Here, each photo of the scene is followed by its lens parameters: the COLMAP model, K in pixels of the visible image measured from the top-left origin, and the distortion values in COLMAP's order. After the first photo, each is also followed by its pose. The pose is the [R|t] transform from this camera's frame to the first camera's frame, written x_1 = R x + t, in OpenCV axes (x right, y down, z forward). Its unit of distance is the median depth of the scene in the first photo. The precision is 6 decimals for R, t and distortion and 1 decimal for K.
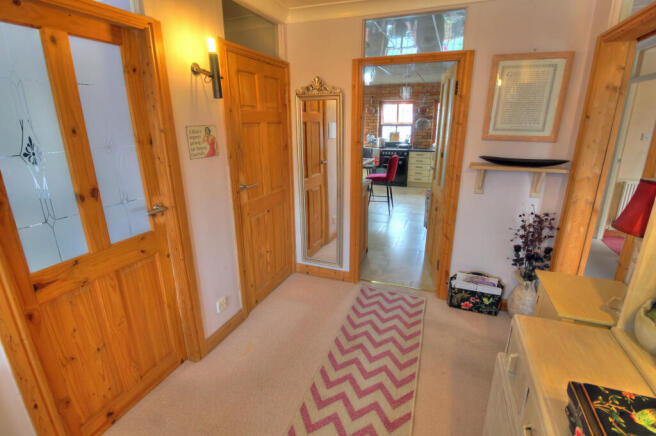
lens RADIAL K [[306.1, 0, 328.0], [0, 306.1, 218.0], [0, 0, 1]] dist [-0.019025, -0.000552]
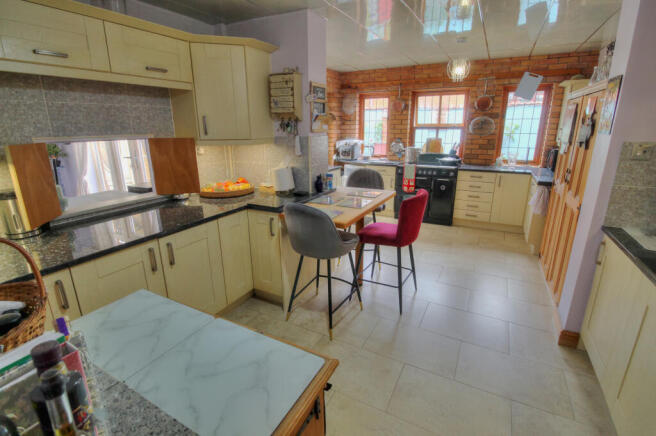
lens RADIAL K [[306.1, 0, 328.0], [0, 306.1, 218.0], [0, 0, 1]] dist [-0.019025, -0.000552]
pose [[0.993913, 0.029782, -0.106066, 0.069506], [-0.030478, 0.999523, -0.004949, -0.105575], [0.105868, 0.008151, 0.994347, 0.342779]]
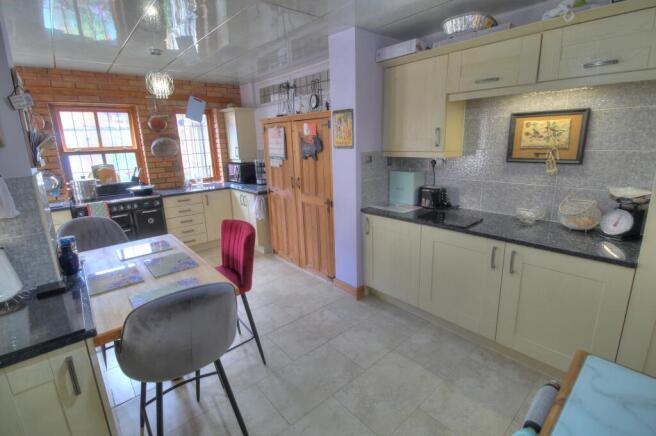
lens RADIAL K [[306.1, 0, 328.0], [0, 306.1, 218.0], [0, 0, 1]] dist [-0.019025, -0.000552]
pose [[0.450779, -0.225077, 0.863793, -0.074200], [0.286110, 0.953066, 0.099029, -0.145756], [-0.845541, 0.202500, 0.494019, 0.466438]]
